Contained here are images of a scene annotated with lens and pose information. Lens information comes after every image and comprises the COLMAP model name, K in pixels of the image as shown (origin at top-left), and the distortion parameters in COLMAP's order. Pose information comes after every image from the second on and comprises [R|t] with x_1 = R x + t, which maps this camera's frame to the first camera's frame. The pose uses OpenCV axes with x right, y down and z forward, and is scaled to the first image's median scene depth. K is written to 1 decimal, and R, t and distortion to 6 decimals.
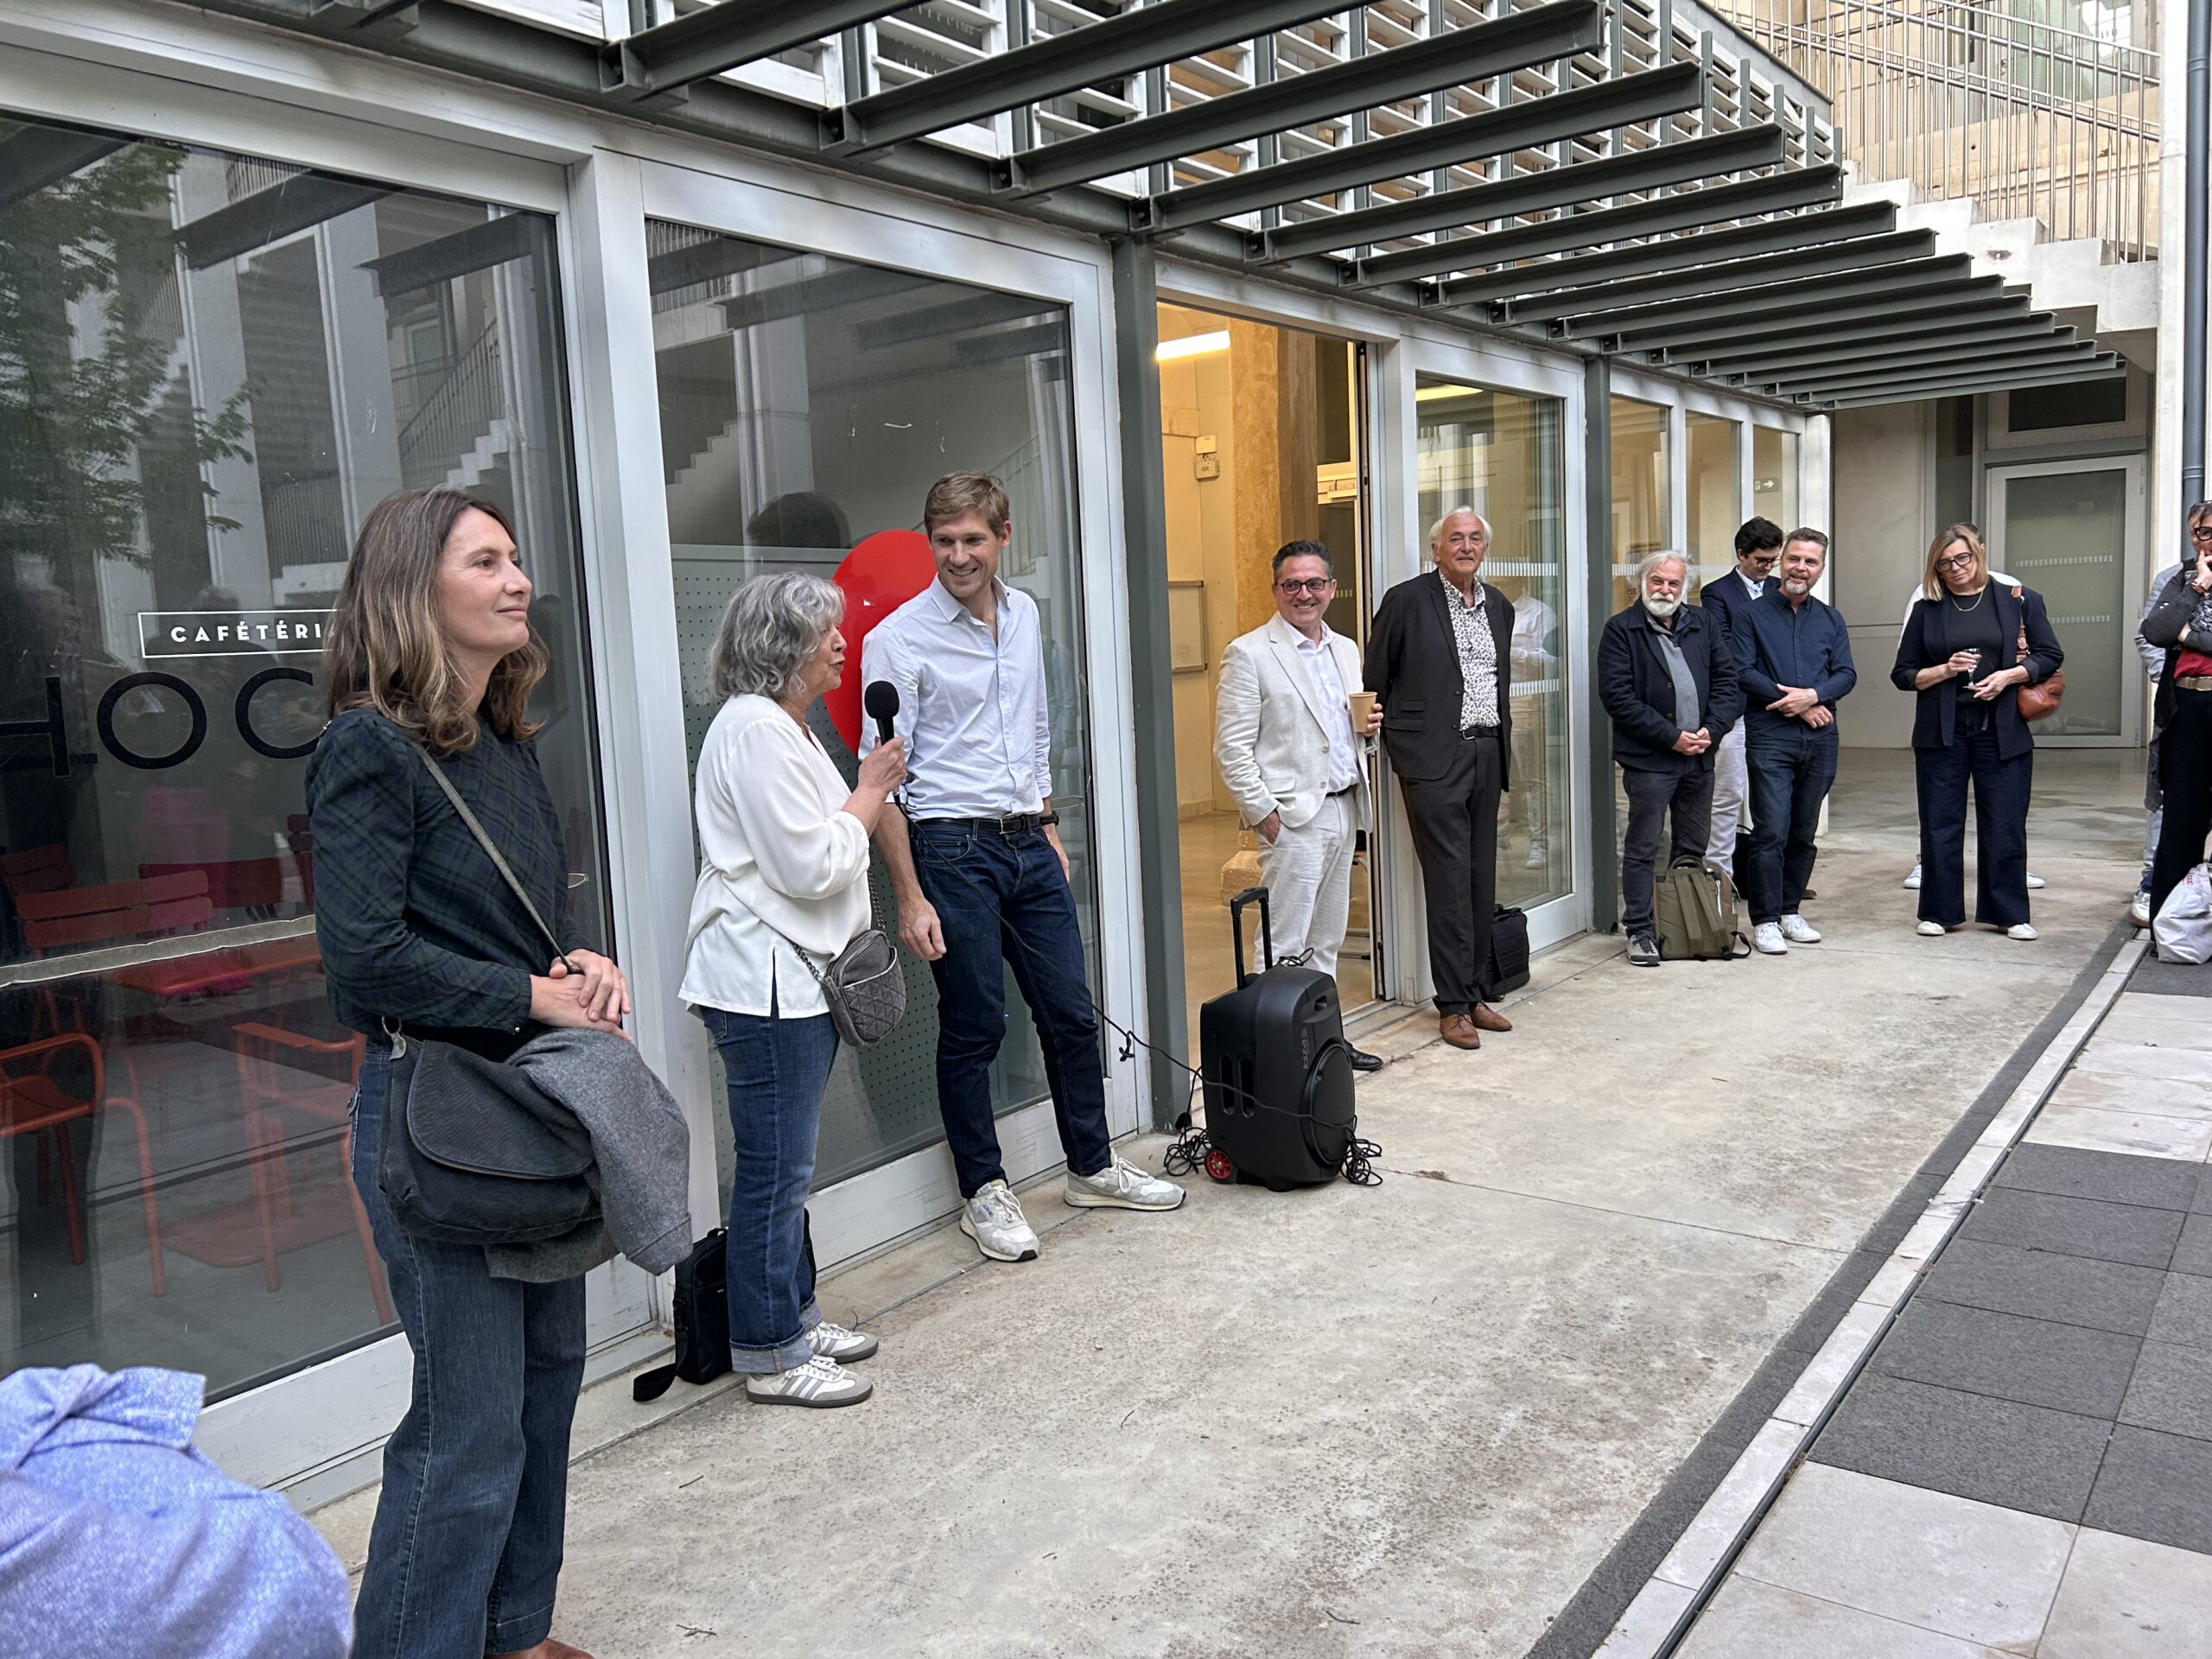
lens RADIAL K [[1681.1, 0, 1113.9], [0, 1681.1, 823.1], [0, 0, 1]] dist [0.020215, -0.025224]
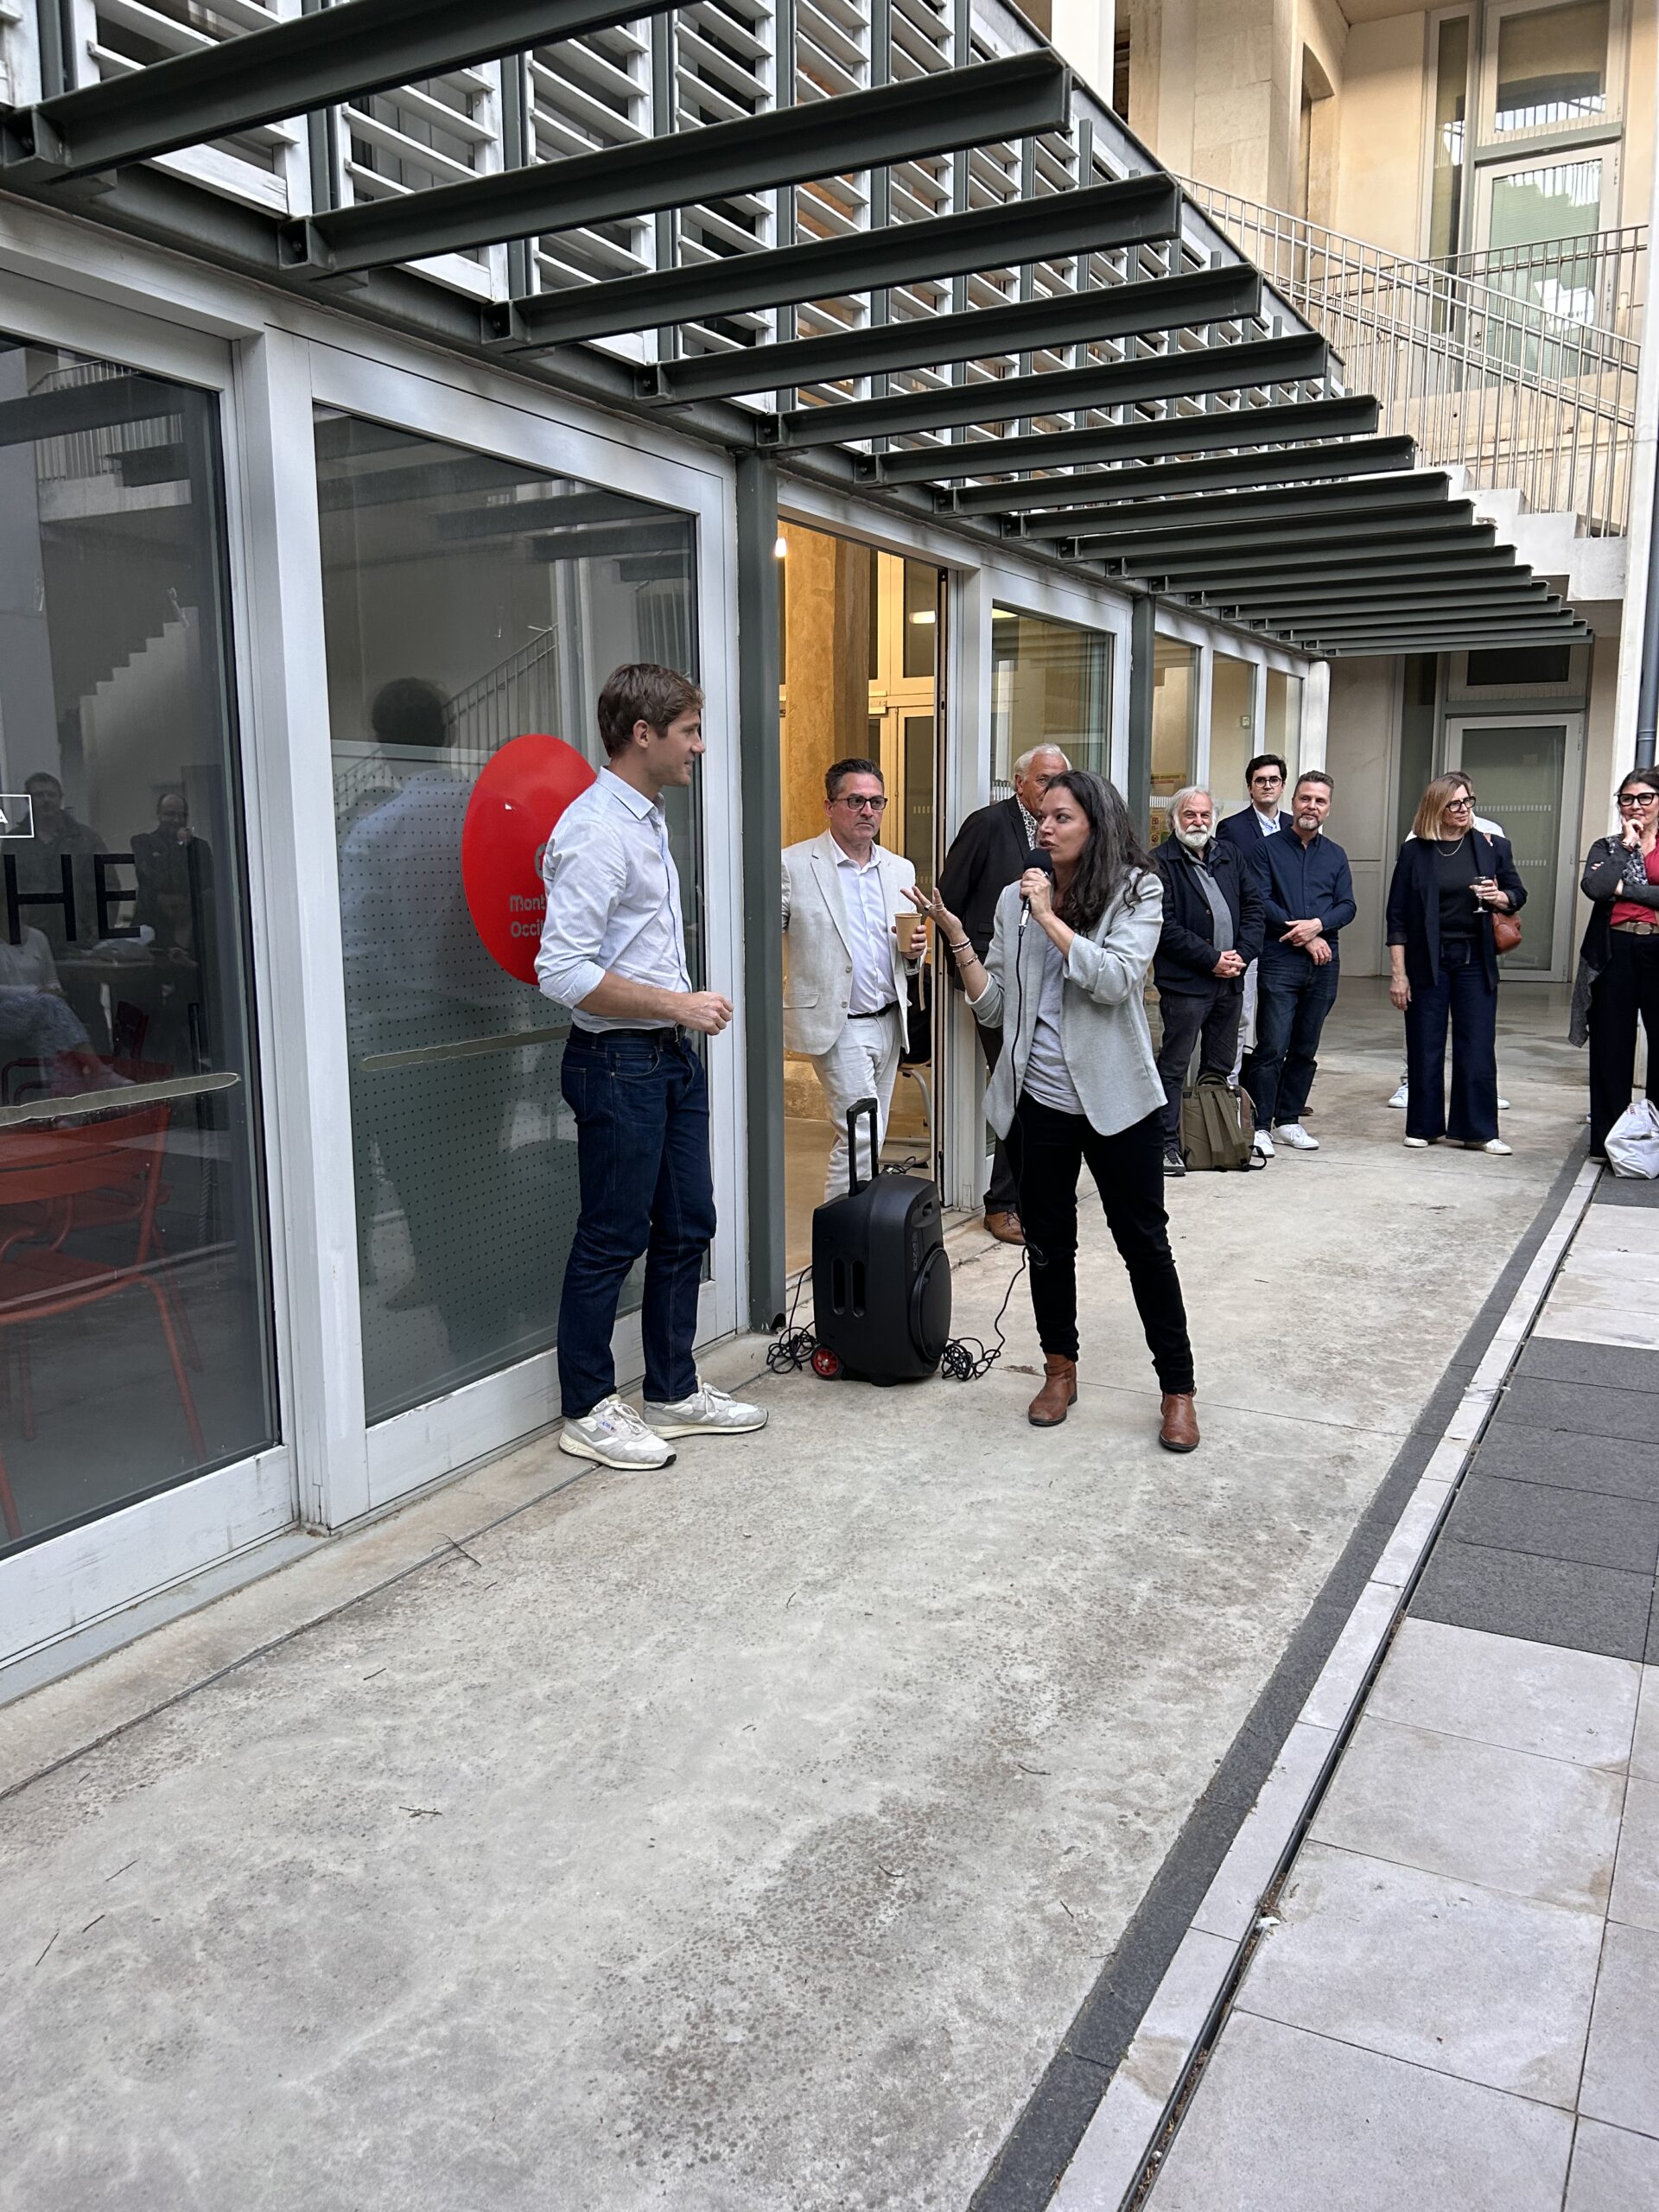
lens RADIAL K [[1672.4, 0, 829.5], [0, 1672.4, 1106.0], [0, 0, 1]] dist [0.037817, -0.076085]
pose [[0.986953, 0.016535, 0.160156, -0.124182], [-0.023865, 0.998749, 0.043951, -0.002032], [-0.159229, -0.047199, 0.986113, -0.022054]]
